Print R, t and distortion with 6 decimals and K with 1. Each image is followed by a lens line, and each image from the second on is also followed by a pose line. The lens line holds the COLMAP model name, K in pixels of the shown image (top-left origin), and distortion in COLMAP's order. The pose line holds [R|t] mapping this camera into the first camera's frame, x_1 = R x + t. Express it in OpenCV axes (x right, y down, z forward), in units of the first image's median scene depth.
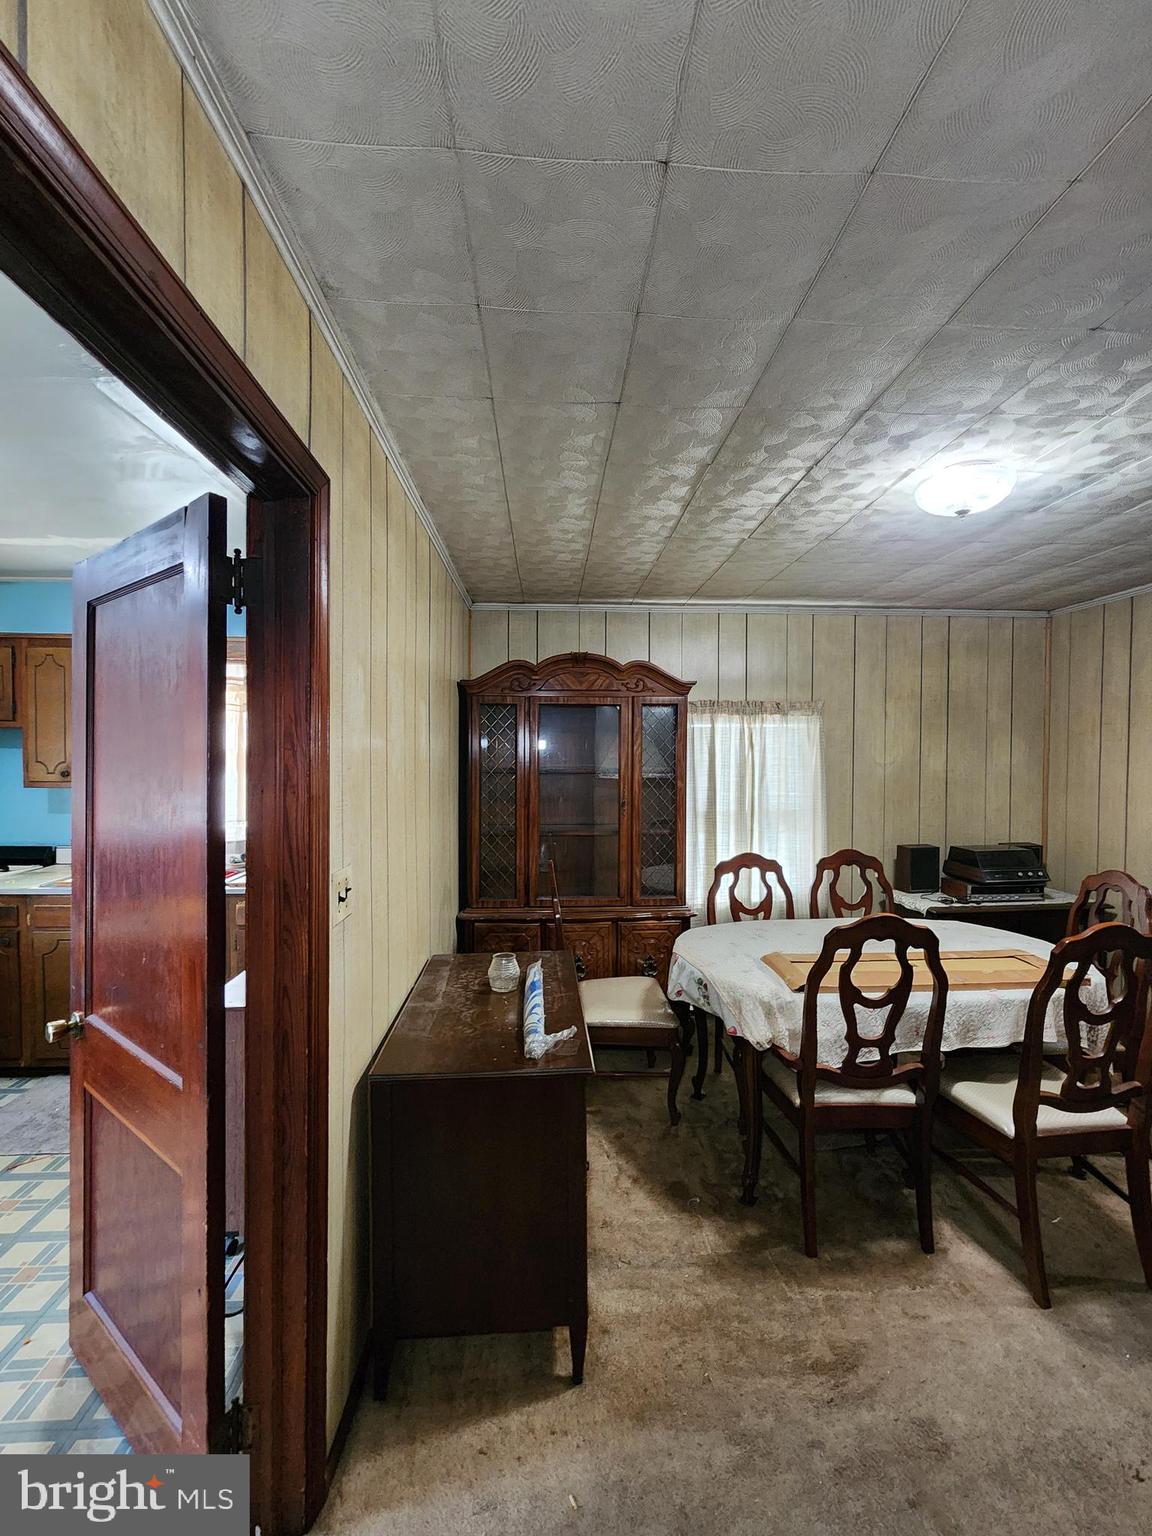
lens RADIAL K [[631.8, 0, 574.8], [0, 631.8, 763.3], [0, 0, 1]] dist [-0.002302, 0.002339]
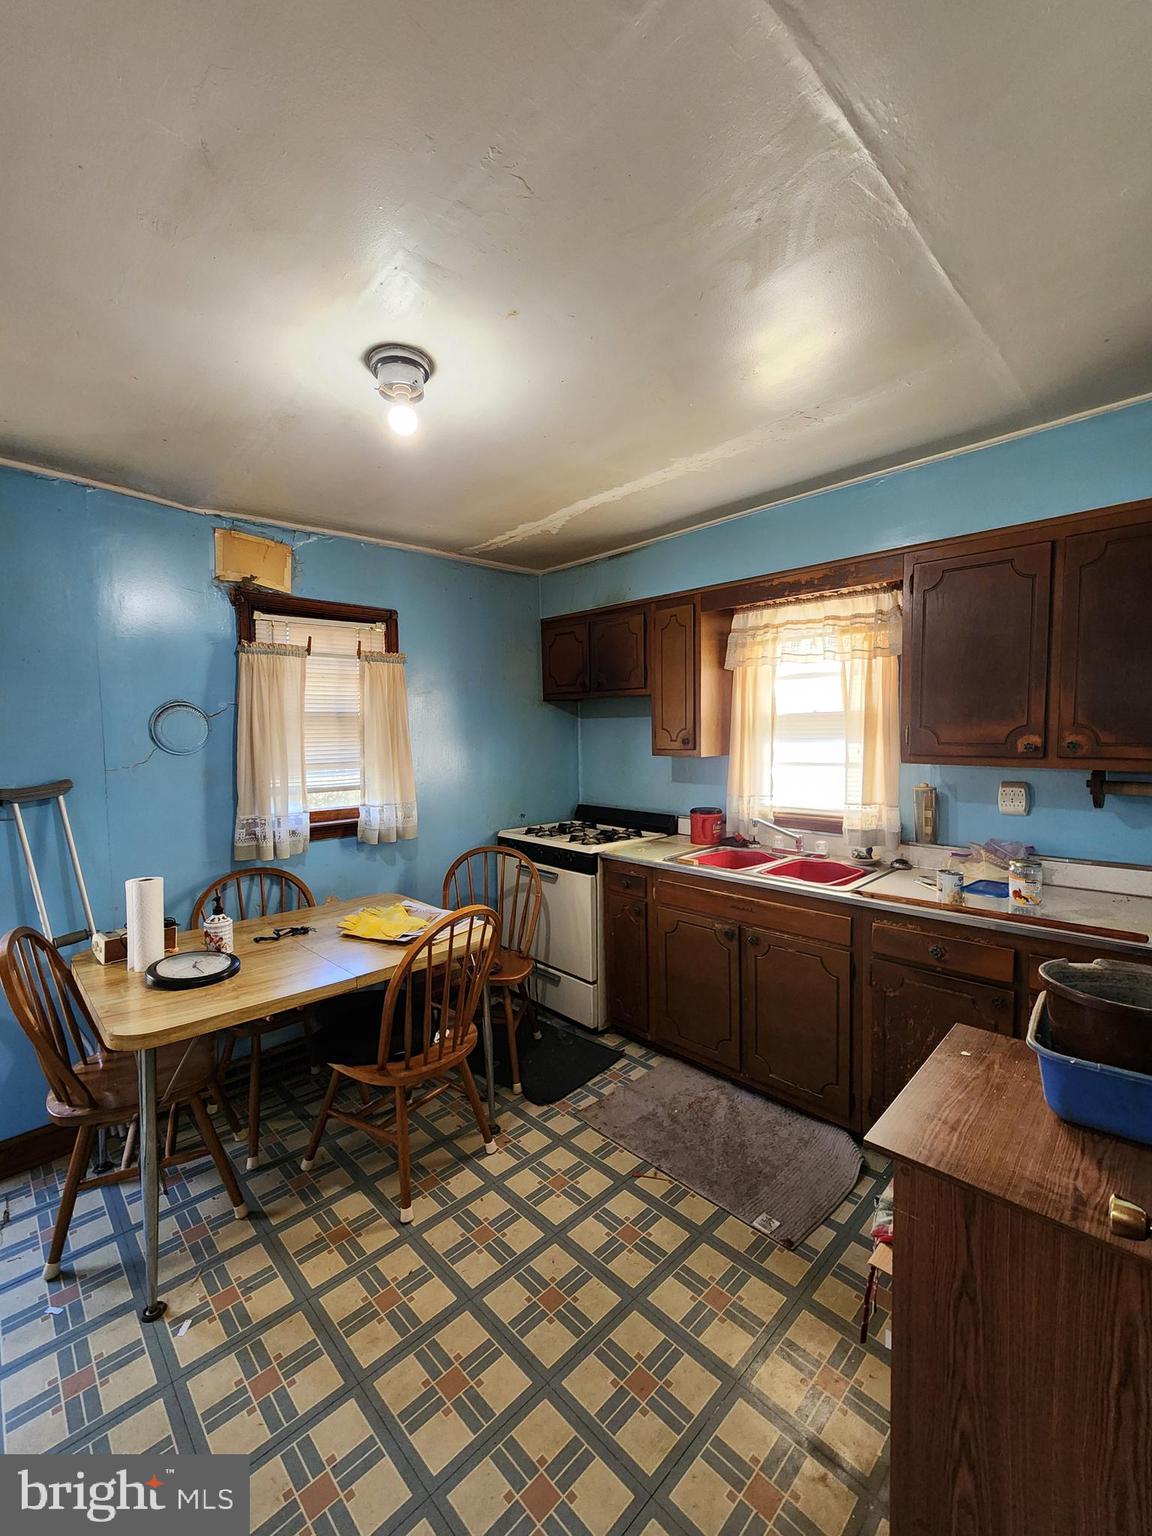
lens RADIAL K [[631.8, 0, 580.3], [0, 631.8, 767.6], [0, 0, 1]] dist [-0.002302, 0.002339]
pose [[0.664313, 0.027300, -0.746956, -0.220234], [0.001393, 0.999286, 0.037761, 0.021724], [0.747454, -0.026126, 0.663800, 0.273665]]
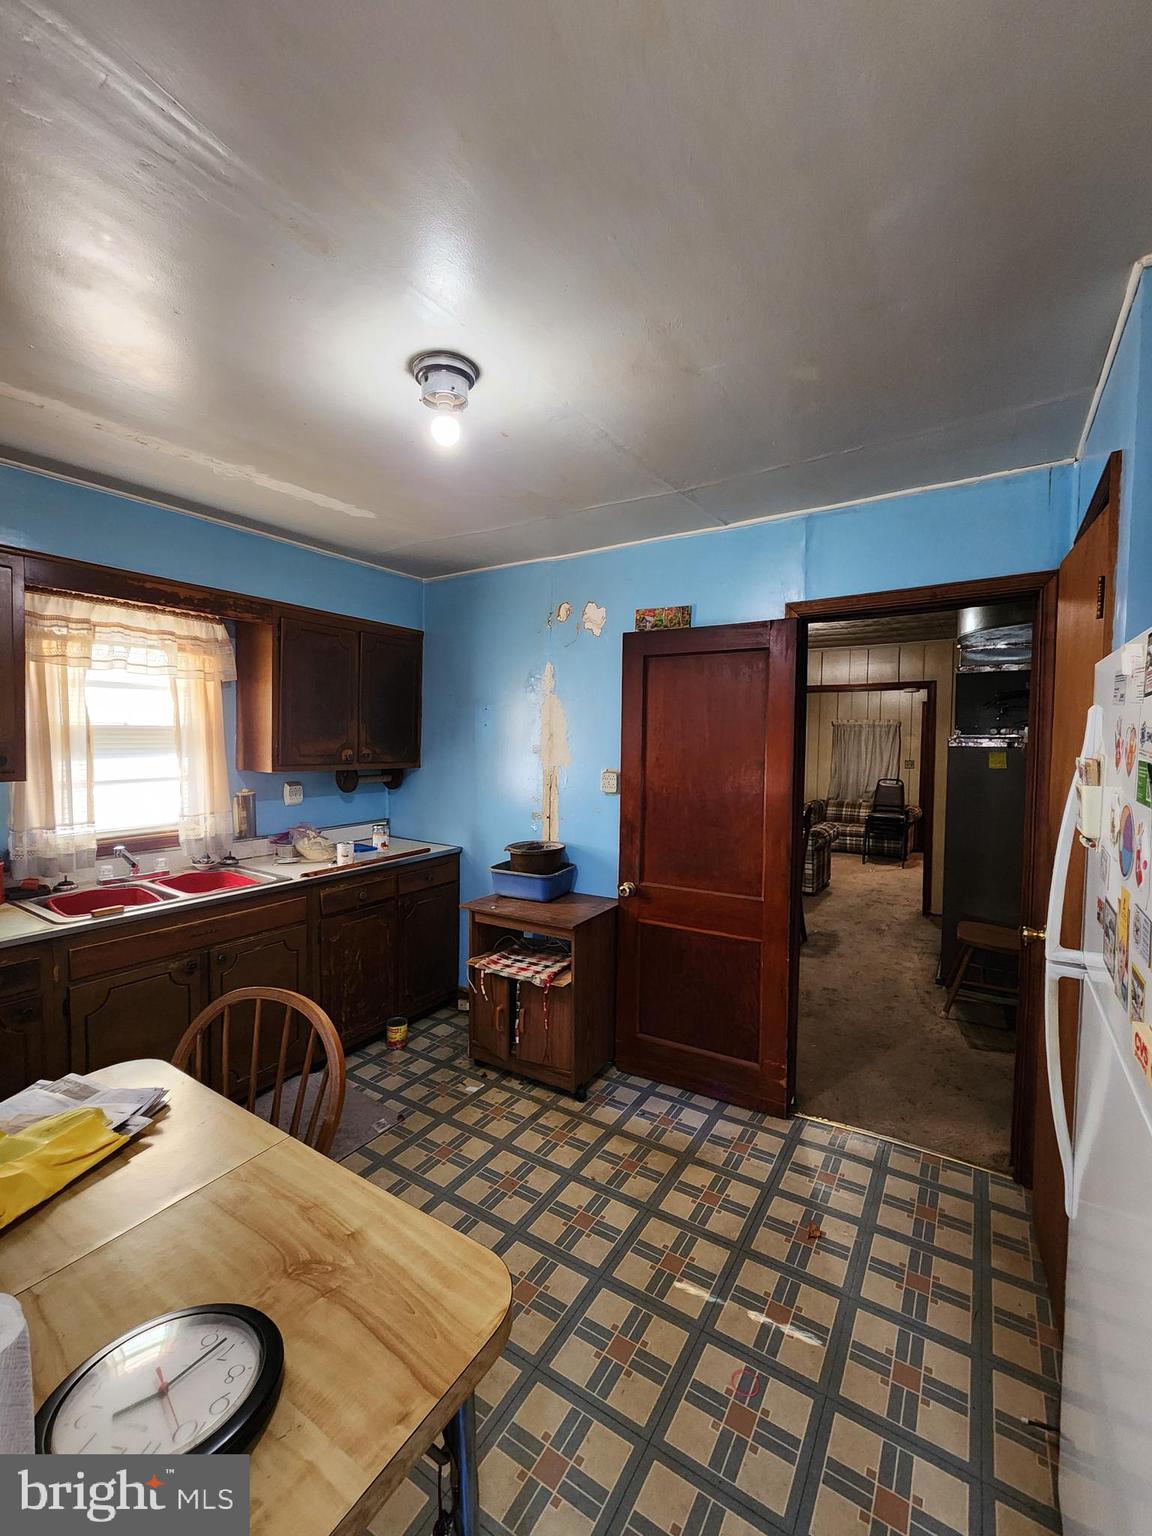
lens RADIAL K [[631.8, 0, 582.3], [0, 631.8, 767.5], [0, 0, 1]] dist [-0.002302, 0.002339]
pose [[0.581560, -0.039034, 0.812567, -1.043859], [0.009561, 0.999107, 0.041151, 0.003617], [-0.813447, -0.016163, 0.581414, 0.137307]]
